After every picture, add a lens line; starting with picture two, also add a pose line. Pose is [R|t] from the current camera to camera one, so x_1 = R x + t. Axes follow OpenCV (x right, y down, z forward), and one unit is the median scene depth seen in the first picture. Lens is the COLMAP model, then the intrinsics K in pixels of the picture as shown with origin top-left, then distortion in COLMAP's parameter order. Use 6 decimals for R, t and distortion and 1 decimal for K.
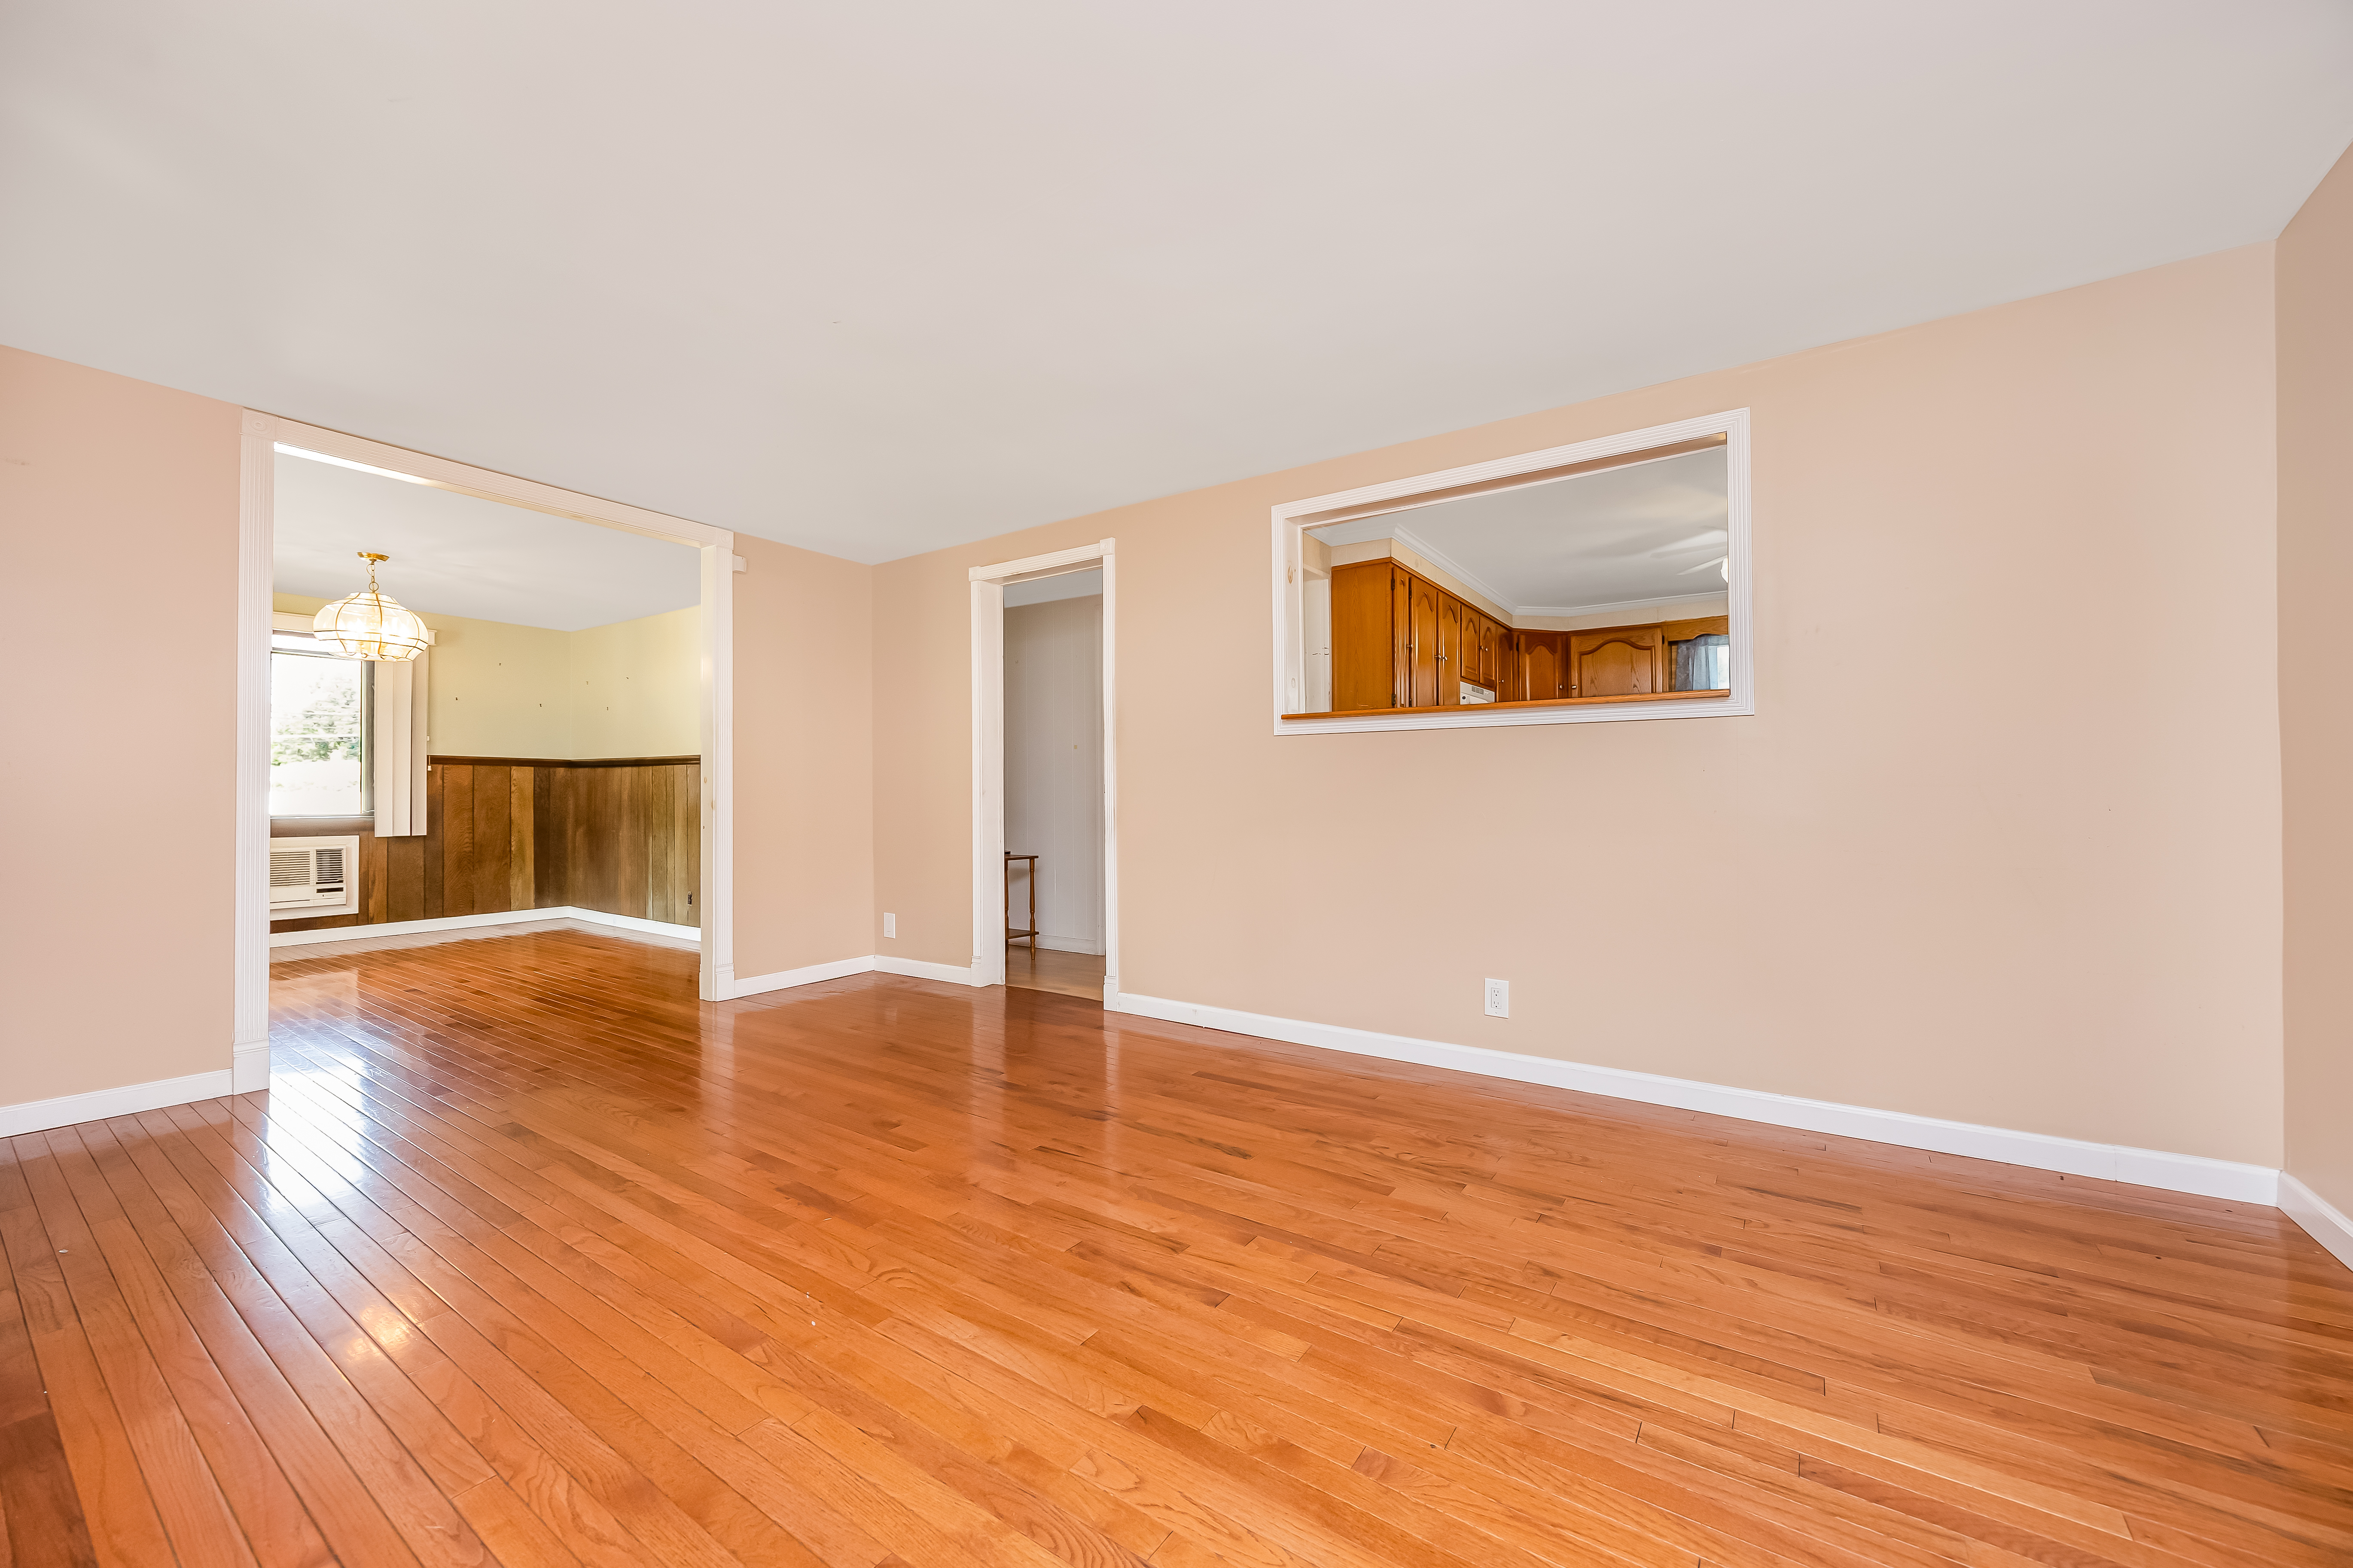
lens RADIAL K [[901.6, 0, 1176.5], [0, 901.6, 784.0], [0, 0, 1]] dist [-0.001920, -0.000733]
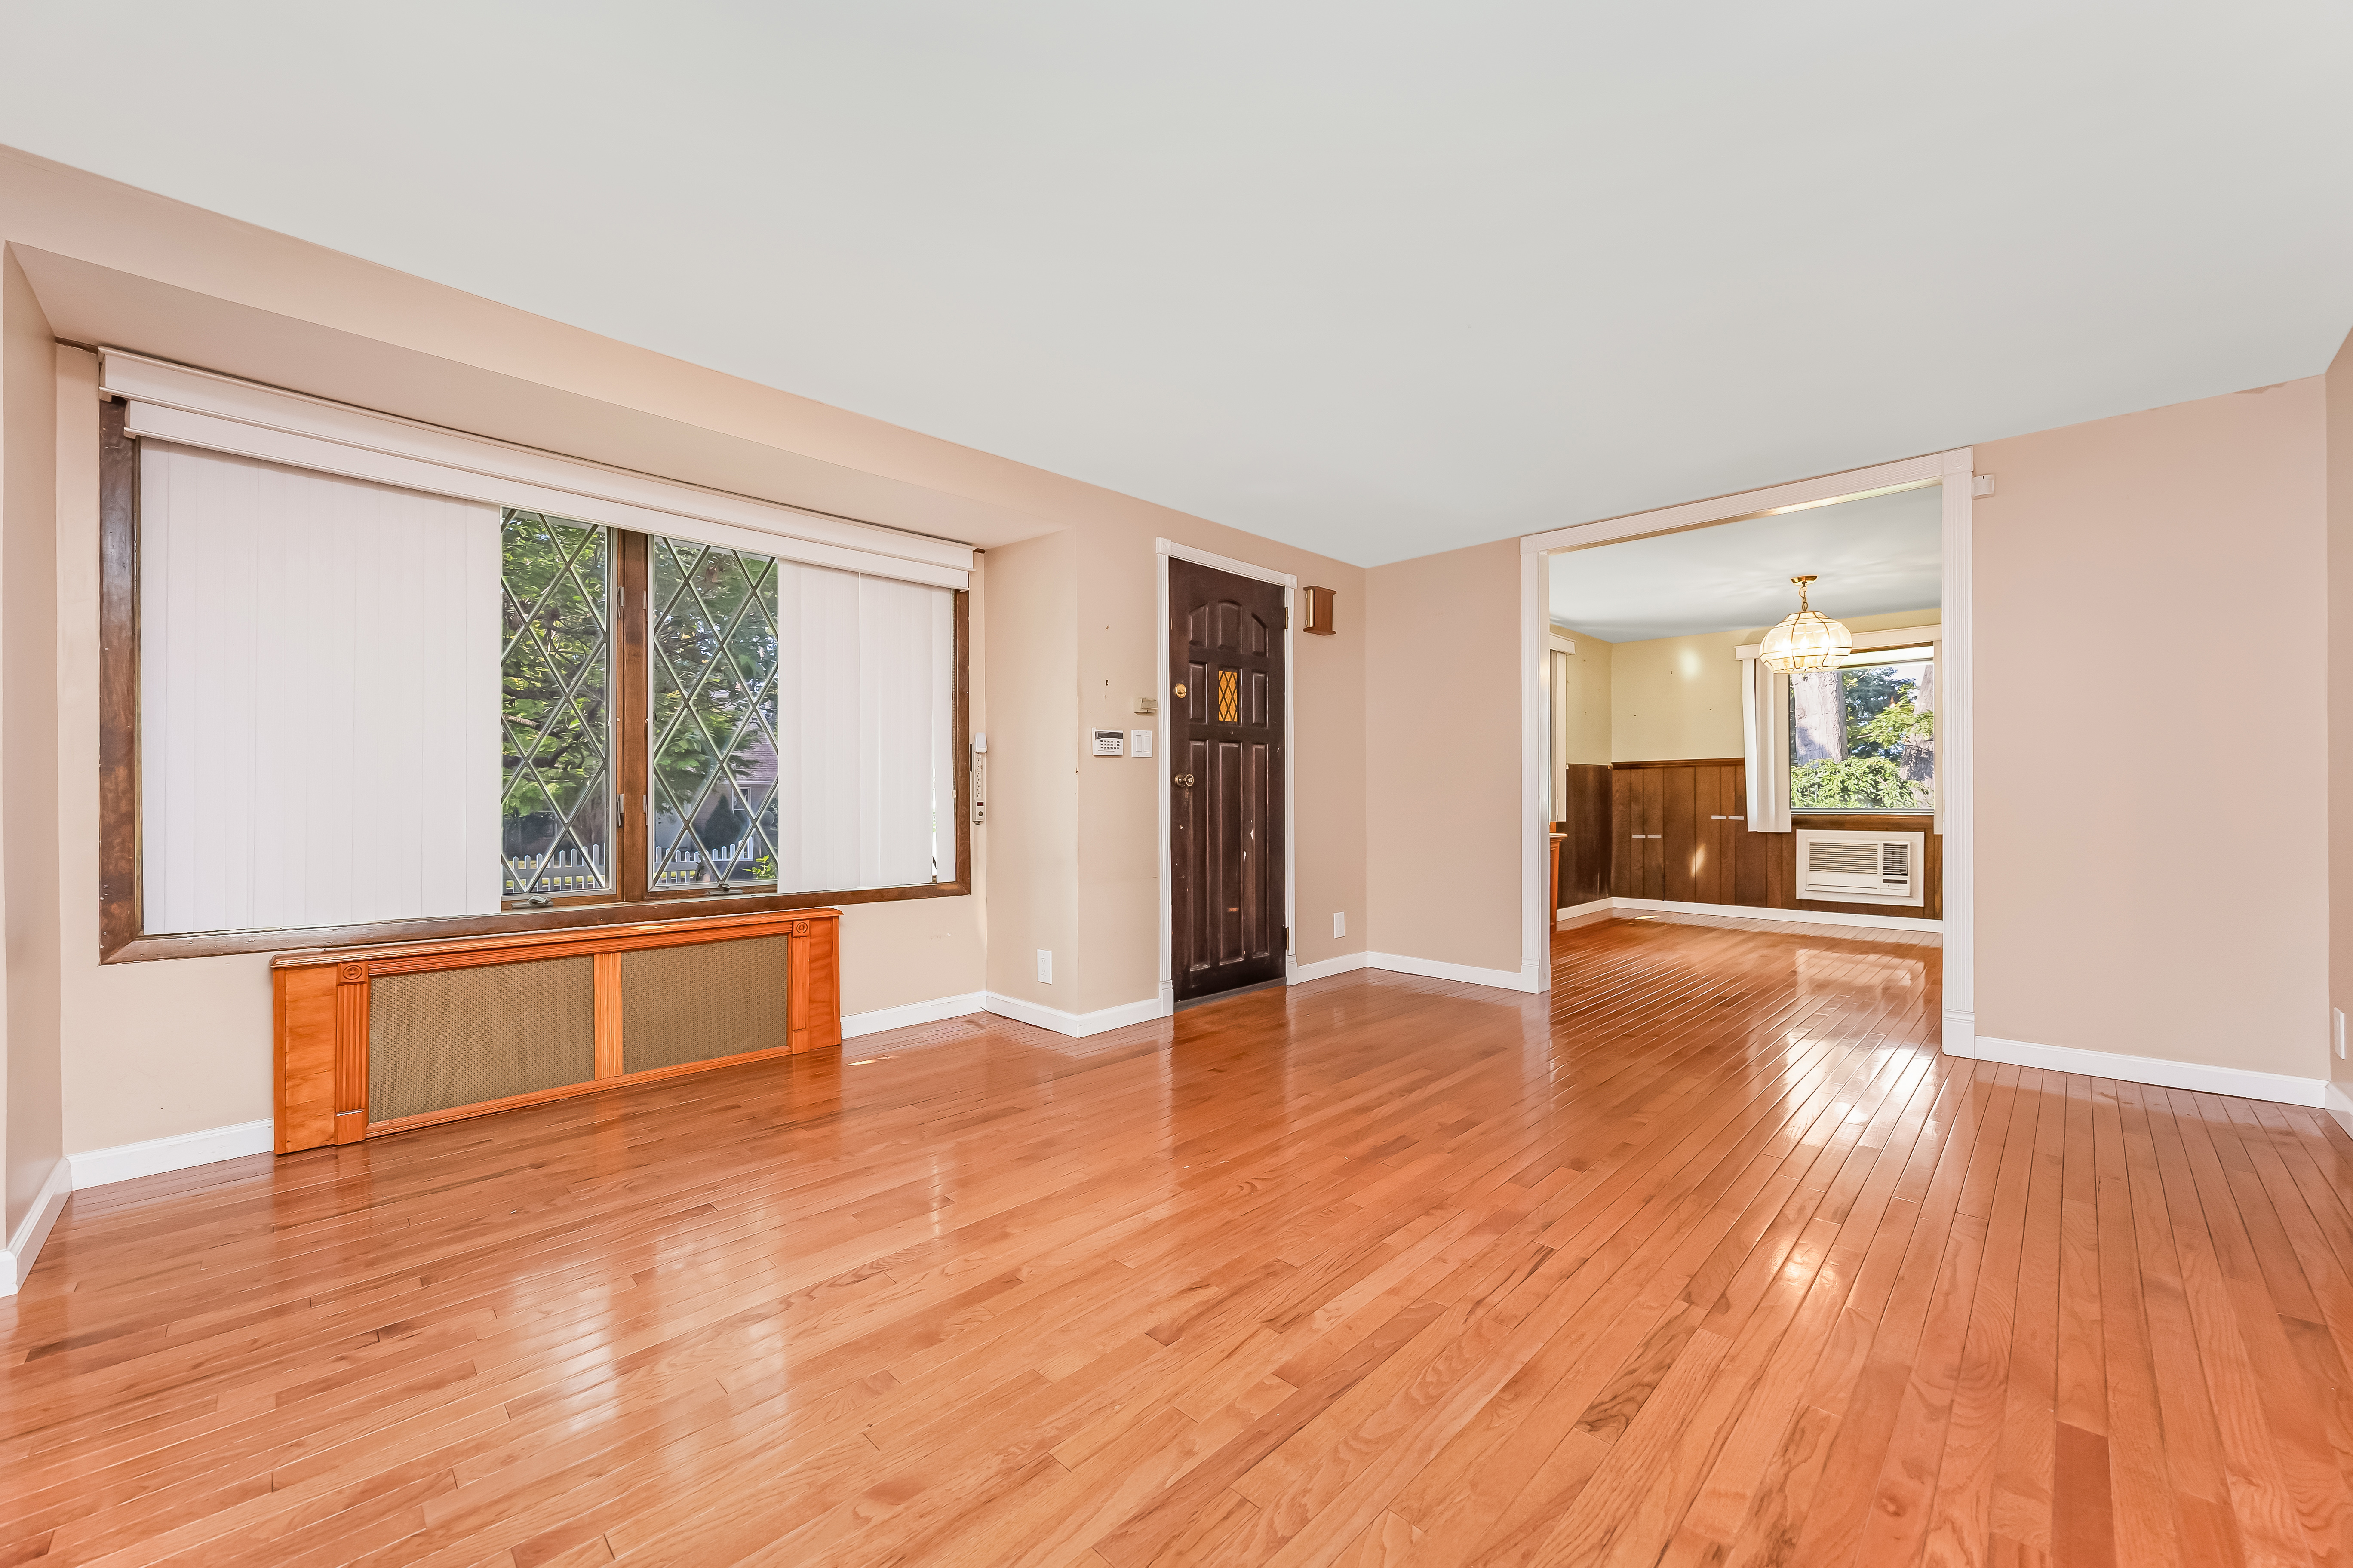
lens RADIAL K [[898.5, 0, 1175.3], [0, 898.5, 798.0], [0, 0, 1]] dist [-0.001092, 0.000383]
pose [[-0.175001, 0.001692, -0.984567, 0.785091], [0.018437, 0.999829, -0.001558, 0.011431], [0.984396, -0.018425, -0.175002, 0.973050]]
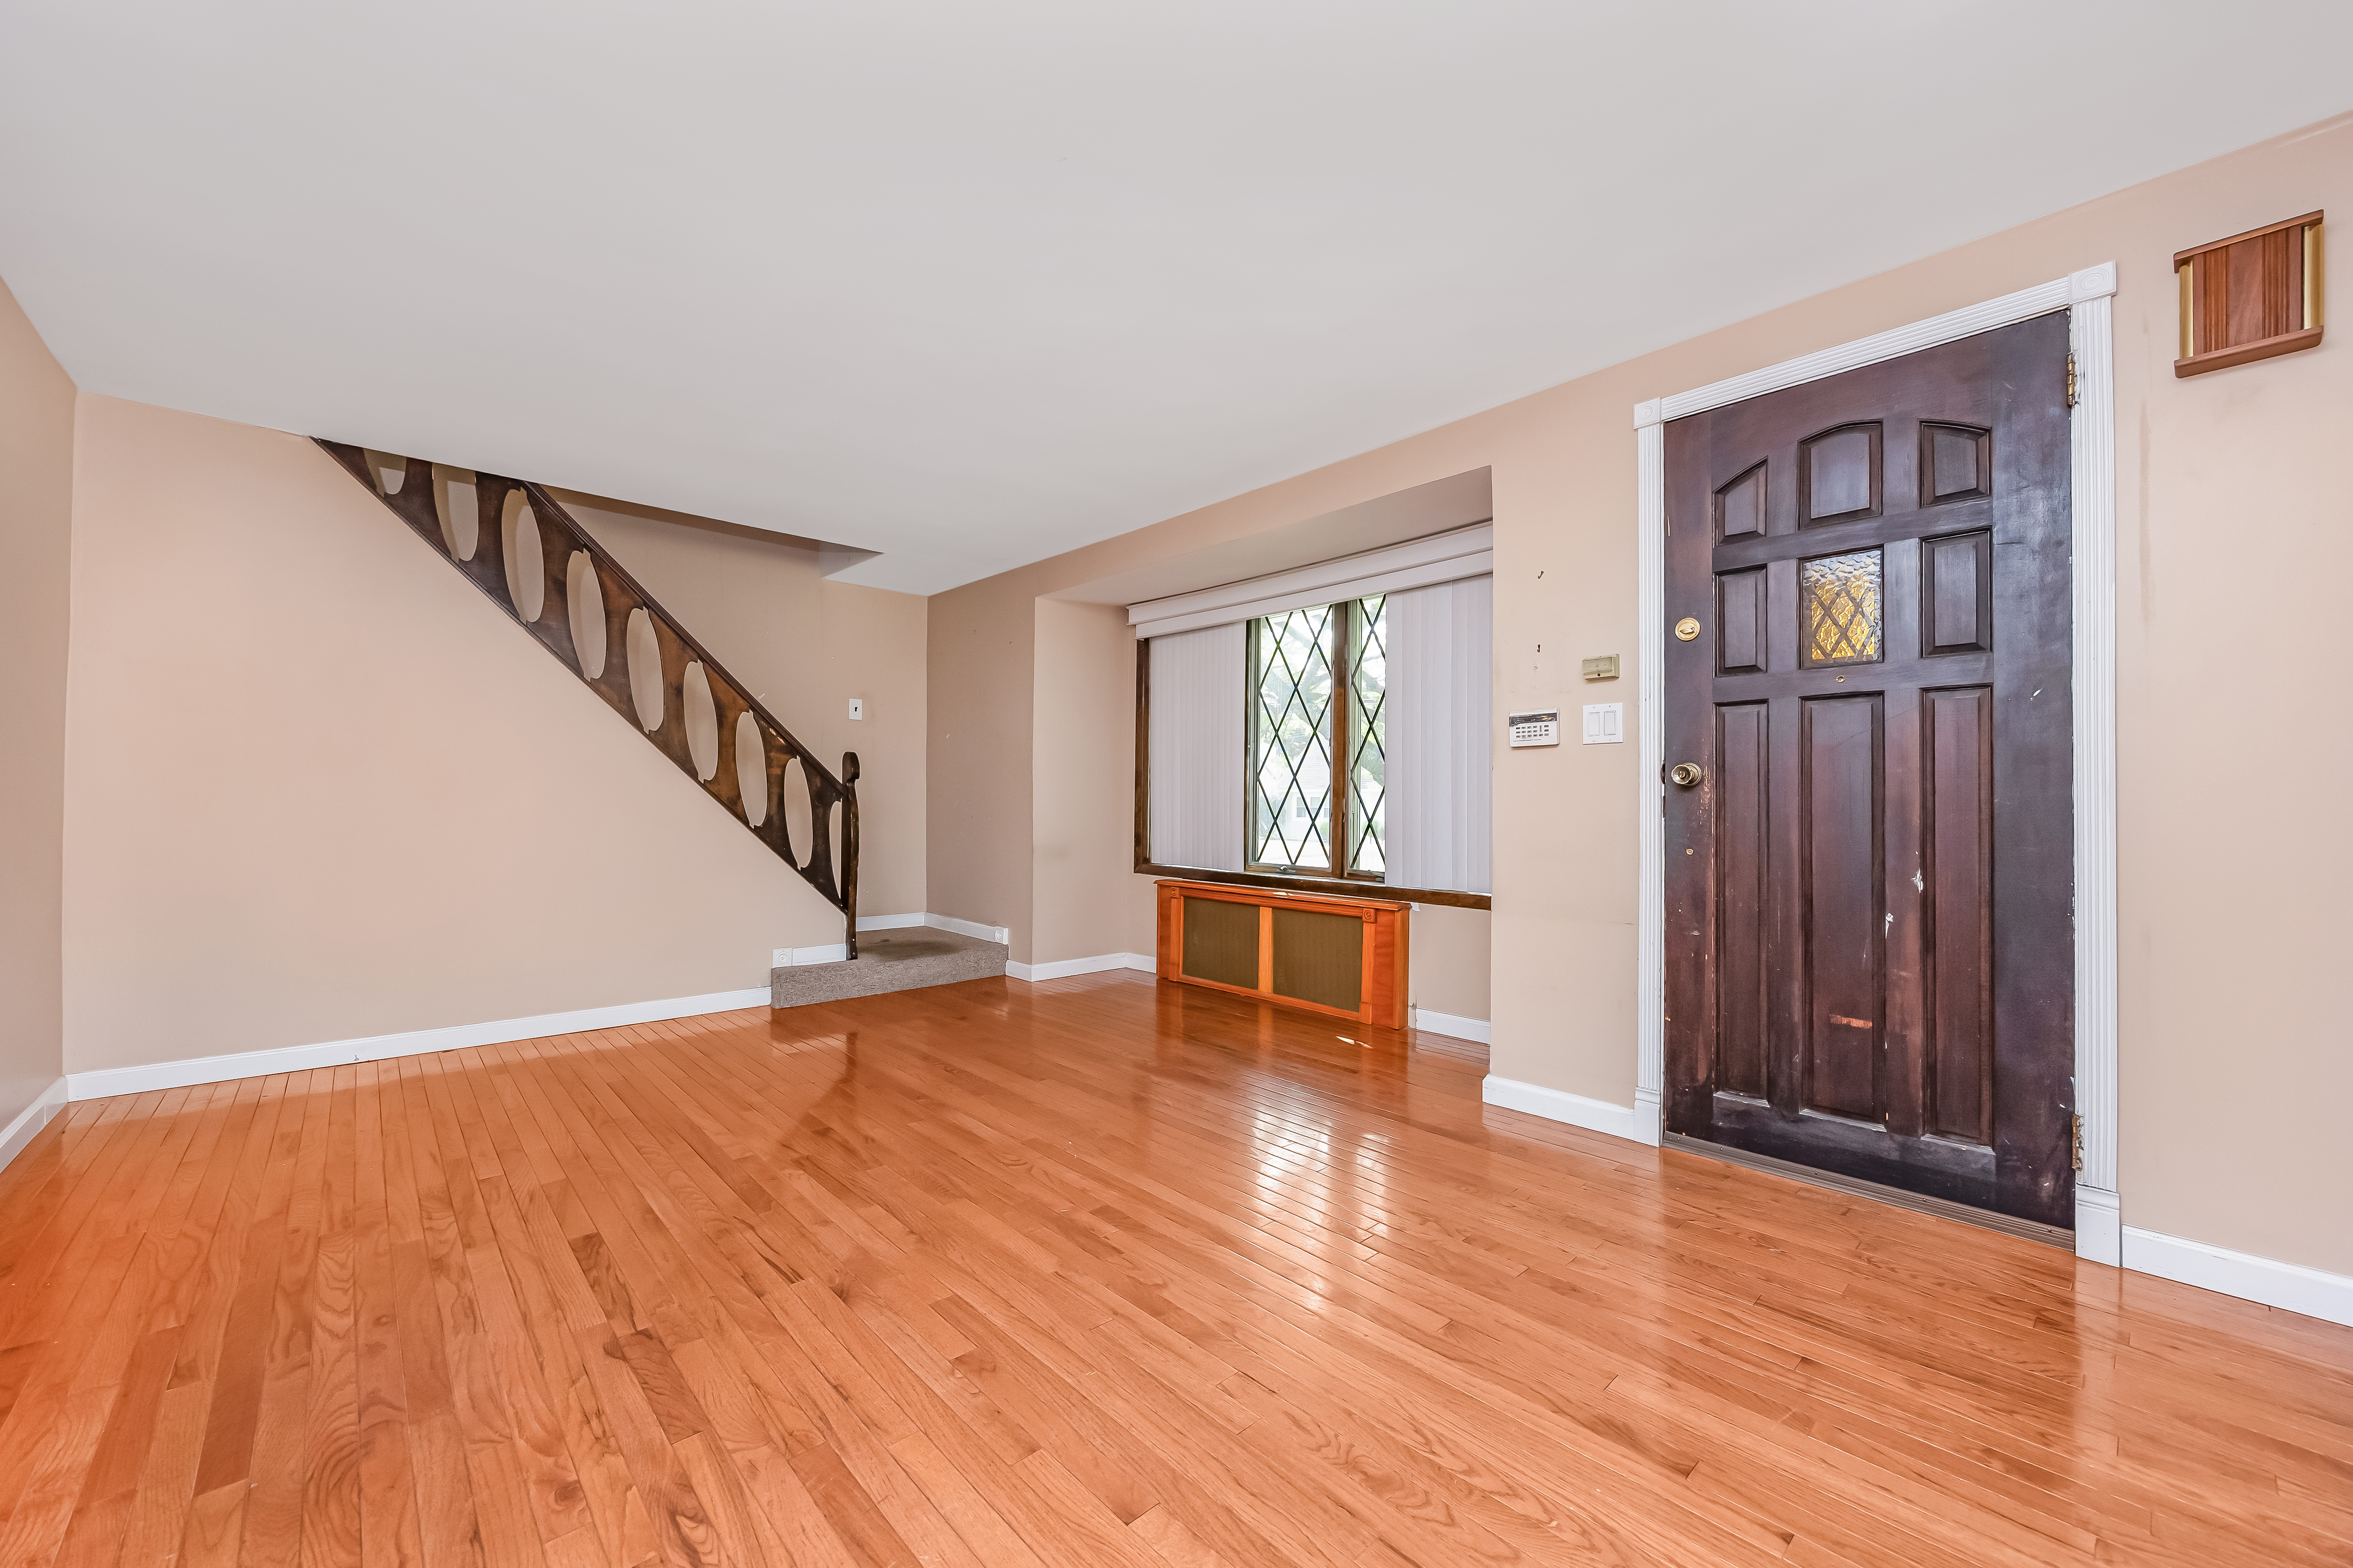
lens RADIAL K [[915.5, 0, 1183.0], [0, 915.5, 789.8], [0, 0, 1]] dist [-0.000409, -0.000148]
pose [[-0.976329, 0.001829, 0.216284, -0.733026], [-0.004339, 0.999597, -0.028043, 0.026566], [-0.216248, -0.028318, -0.975928, 1.969229]]
